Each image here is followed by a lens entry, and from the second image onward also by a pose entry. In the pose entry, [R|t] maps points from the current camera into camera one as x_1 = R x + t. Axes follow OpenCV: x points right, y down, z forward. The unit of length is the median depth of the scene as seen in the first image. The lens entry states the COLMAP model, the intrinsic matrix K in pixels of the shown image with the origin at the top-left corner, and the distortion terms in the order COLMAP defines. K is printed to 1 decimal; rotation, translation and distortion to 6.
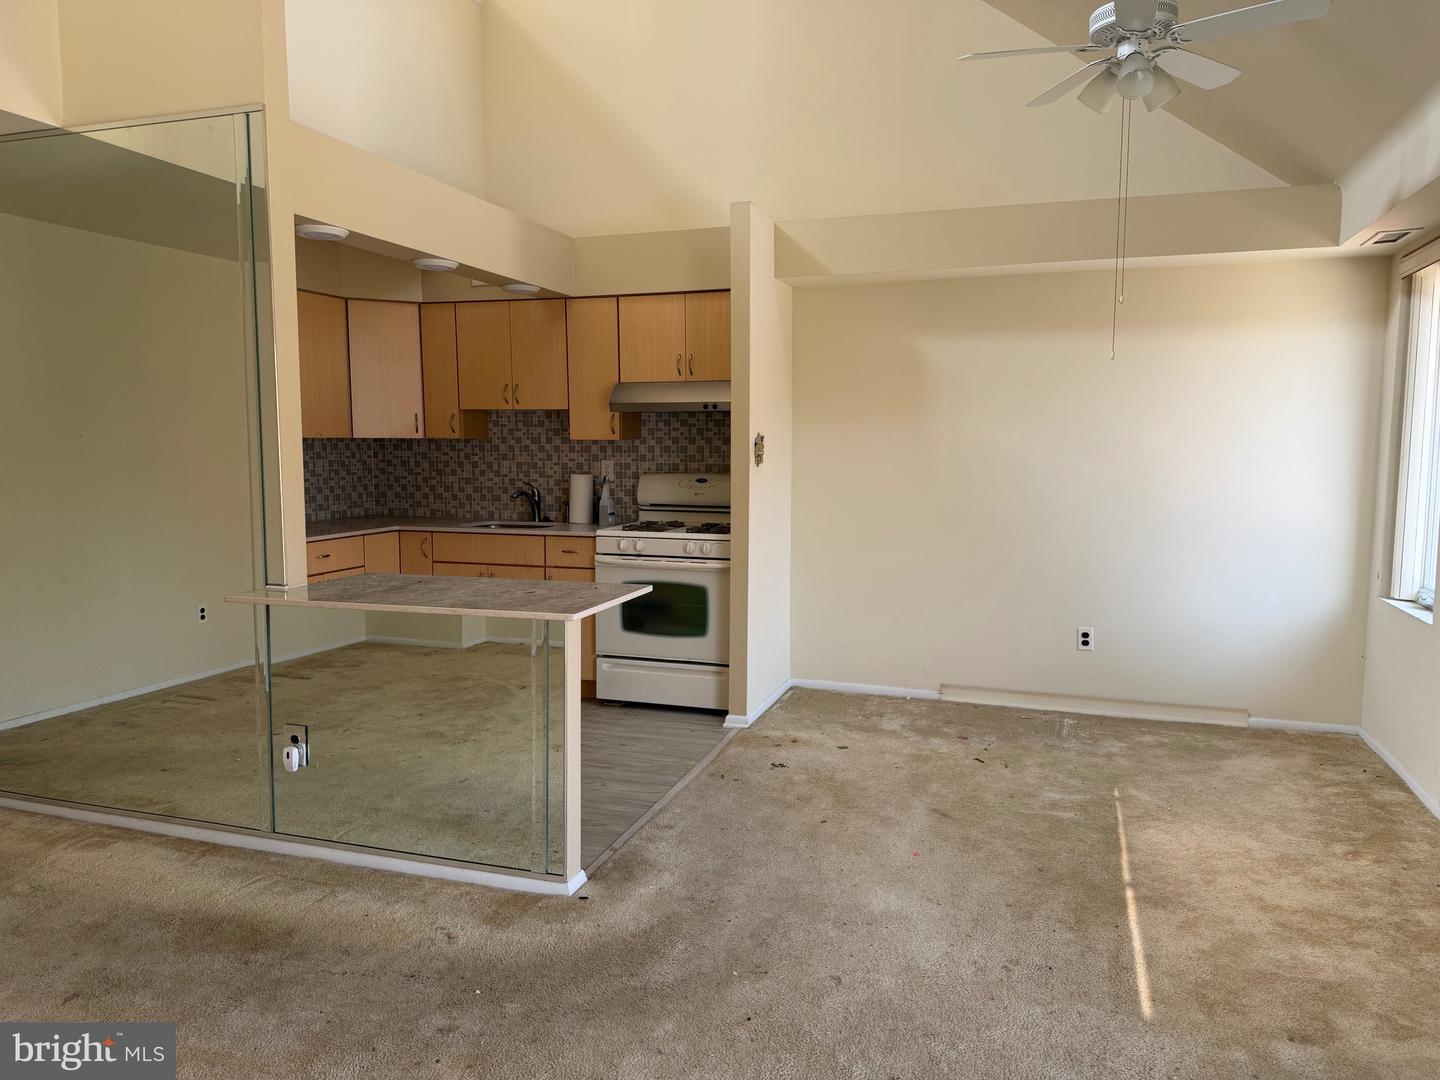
lens RADIAL K [[1000.7, 0, 720.0], [0, 1000.7, 540.0], [0, 0, 1]] dist [0.076097, -0.096811]
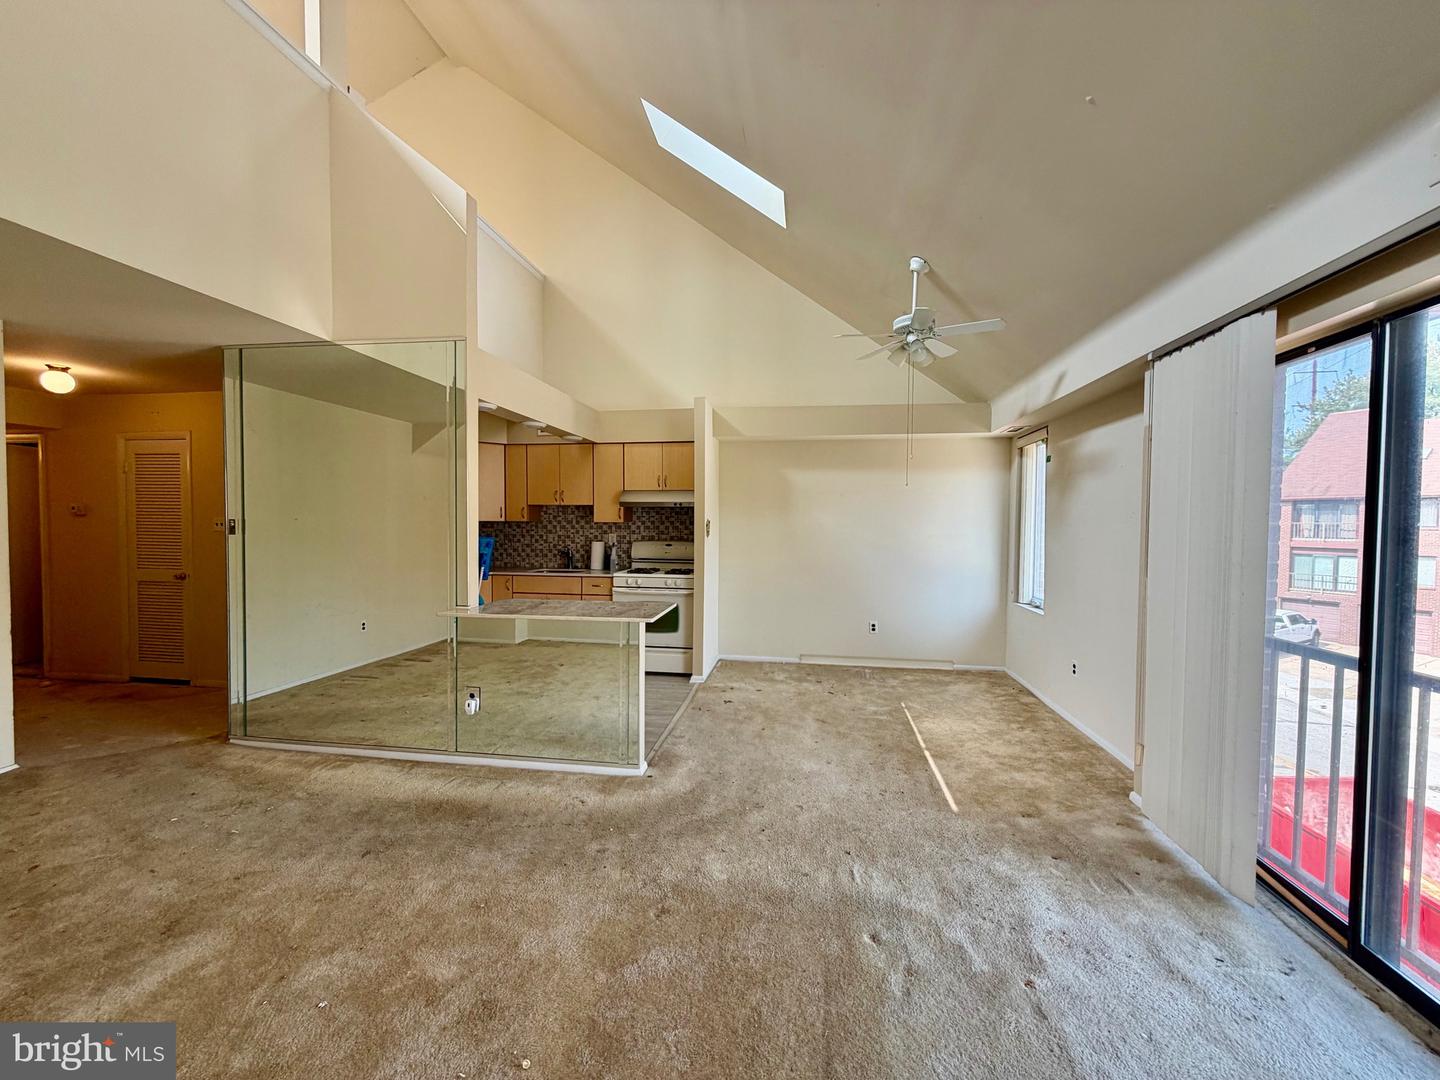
lens RADIAL K [[573.8, 0, 724.5], [0, 573.8, 543.2], [0, 0, 1]] dist [-0.001545, 0.000958]
pose [[0.984293, 0.000098, 0.176543, -0.136504], [0.010885, 0.998064, -0.061243, 0.001887], [-0.176207, 0.062203, 0.982386, -0.041727]]
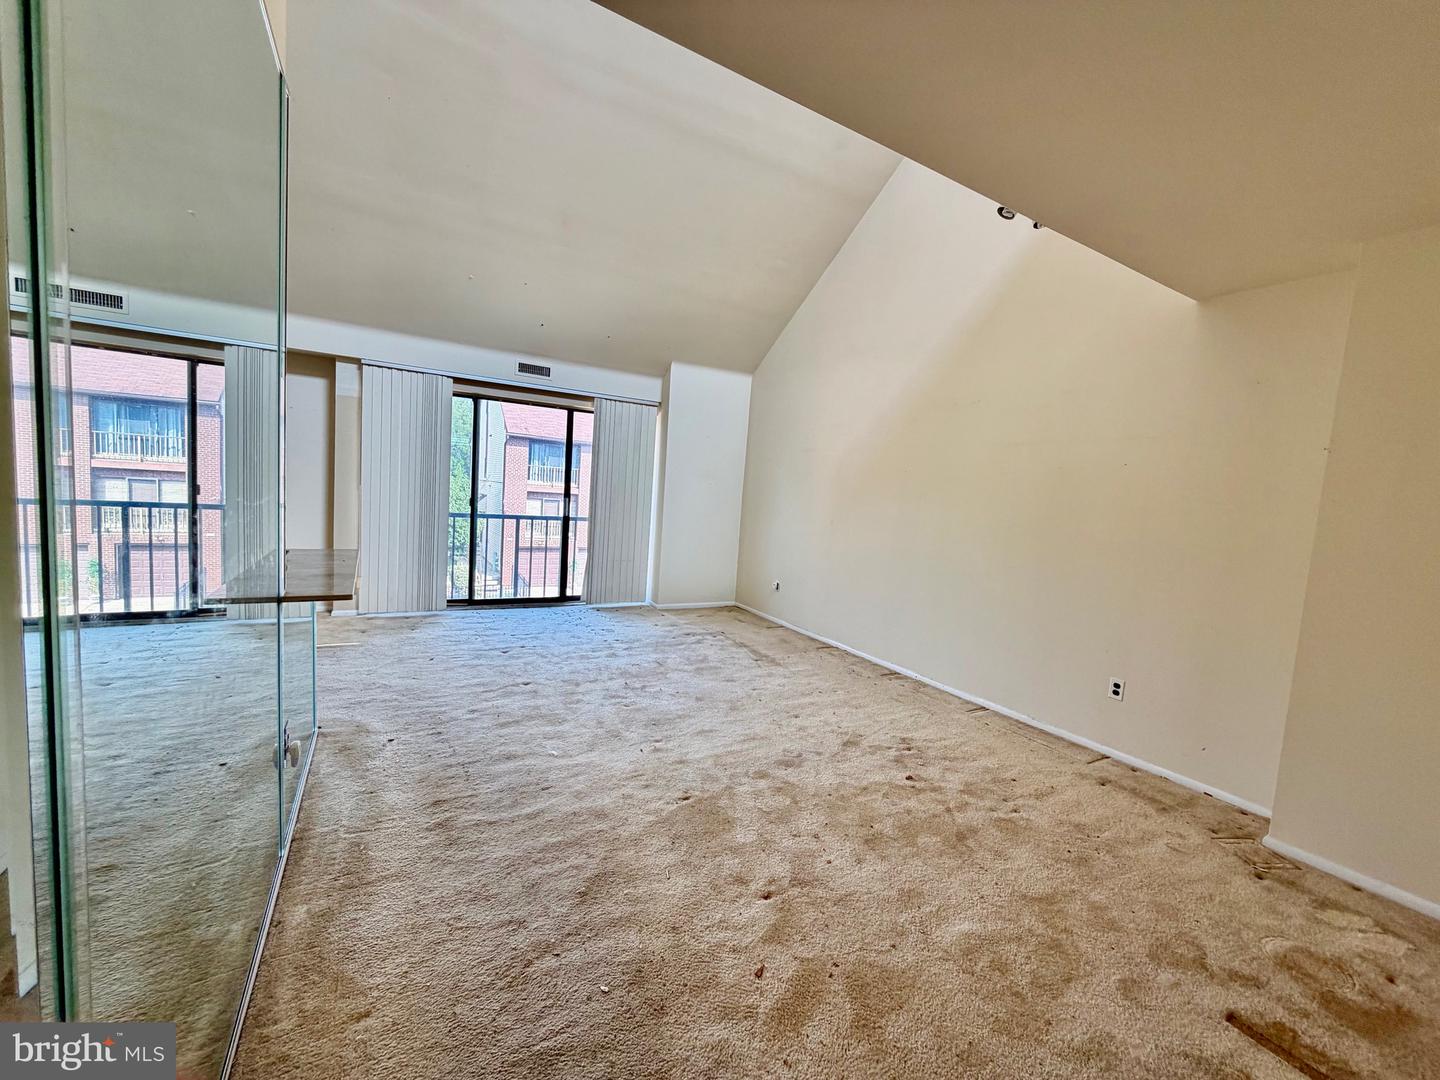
lens RADIAL K [[573.8, 0, 724.5], [0, 573.8, 543.2], [0, 0, 1]] dist [-0.001545, 0.000958]
pose [[-0.750110, -0.116051, 0.651051, -0.893465], [-0.008878, 0.986160, 0.165556, -0.076785], [-0.661254, 0.118405, -0.740759, 0.903721]]
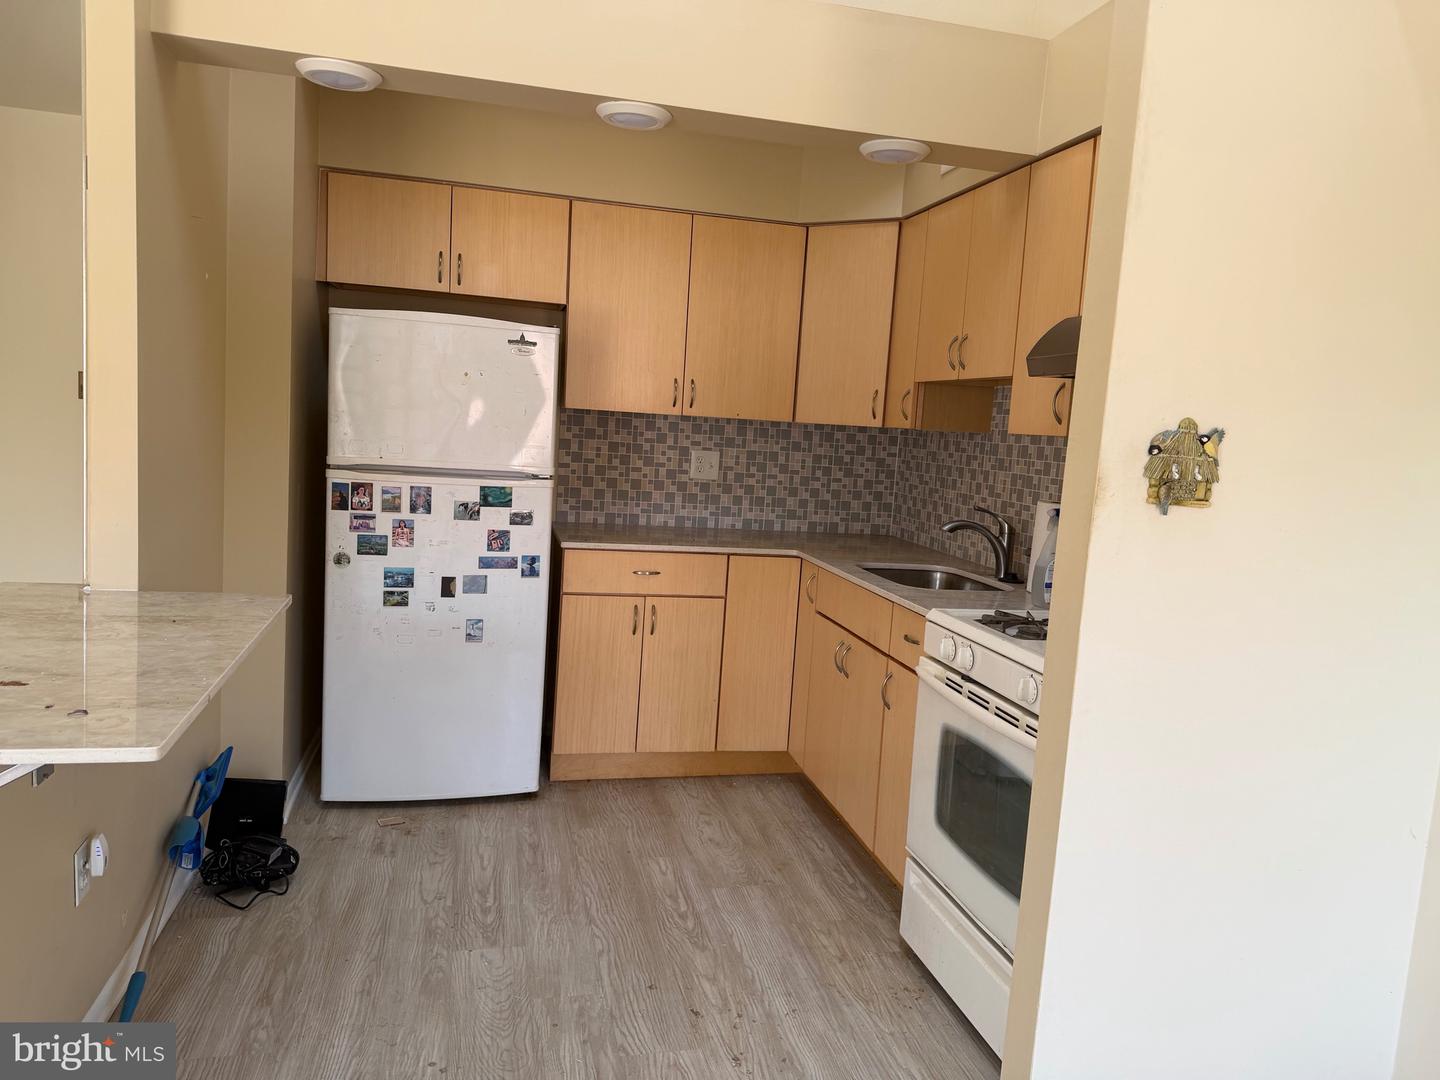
lens RADIAL K [[1000.7, 0, 720.0], [0, 1000.7, 540.0], [0, 0, 1]] dist [0.076097, -0.096811]
pose [[0.529195, 0.128725, -0.838679, 0.299379], [-0.143342, 0.987781, 0.061163, -0.074632], [0.836305, 0.087851, 0.541181, 0.791874]]
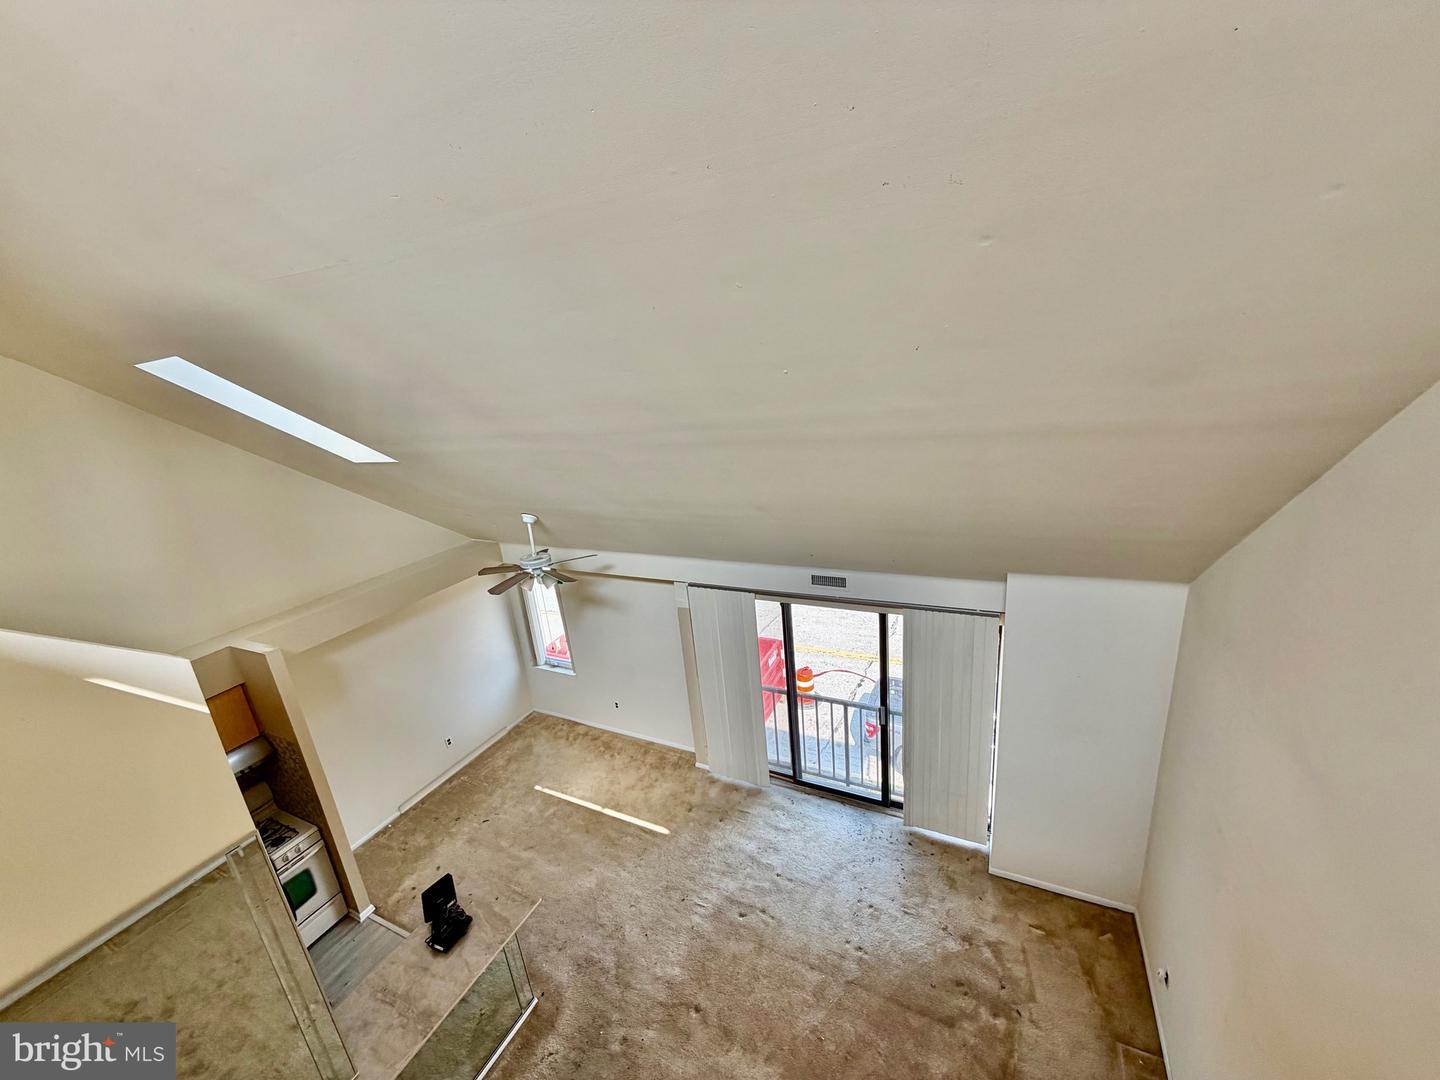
lens RADIAL K [[573.8, 0, 724.5], [0, 573.8, 543.2], [0, 0, 1]] dist [-0.001545, 0.000958]
pose [[0.129275, -0.311841, 0.941299, -0.741559], [0.182204, 0.940572, 0.286577, -0.685219], [-0.974726, 0.134461, 0.178411, 0.160225]]
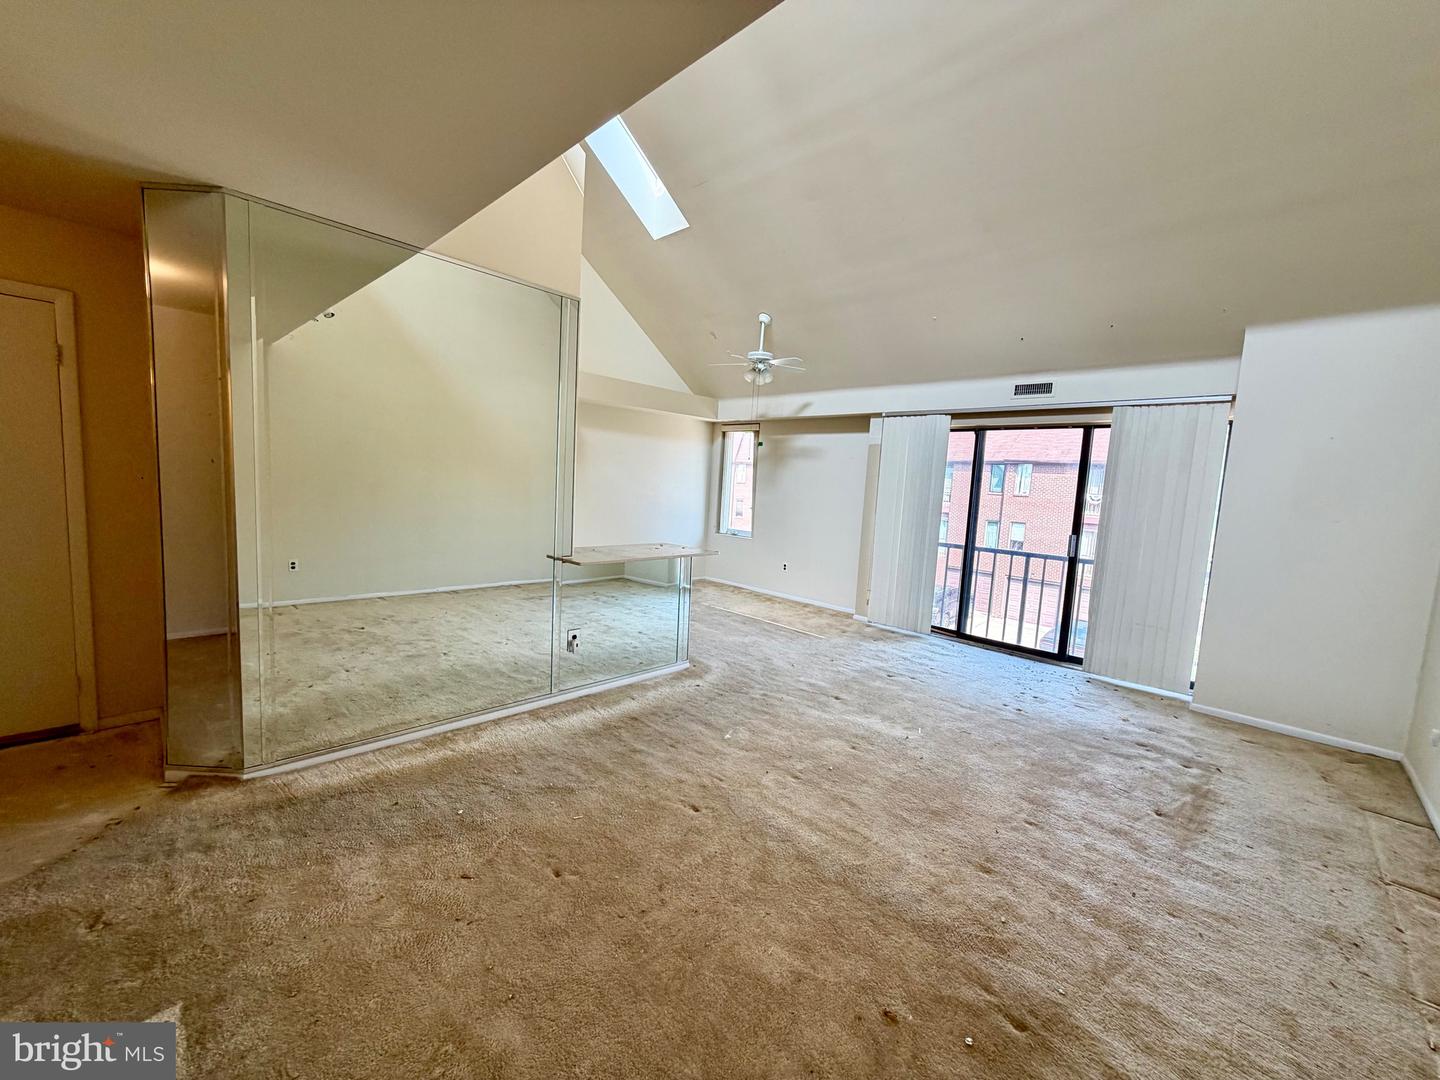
lens RADIAL K [[573.8, 0, 724.5], [0, 573.8, 543.2], [0, 0, 1]] dist [-0.001545, 0.000958]
pose [[0.428811, -0.073915, 0.900365, -1.009848], [0.030577, 0.997264, 0.067307, -0.031942], [-0.902876, -0.001332, 0.429898, 0.236158]]
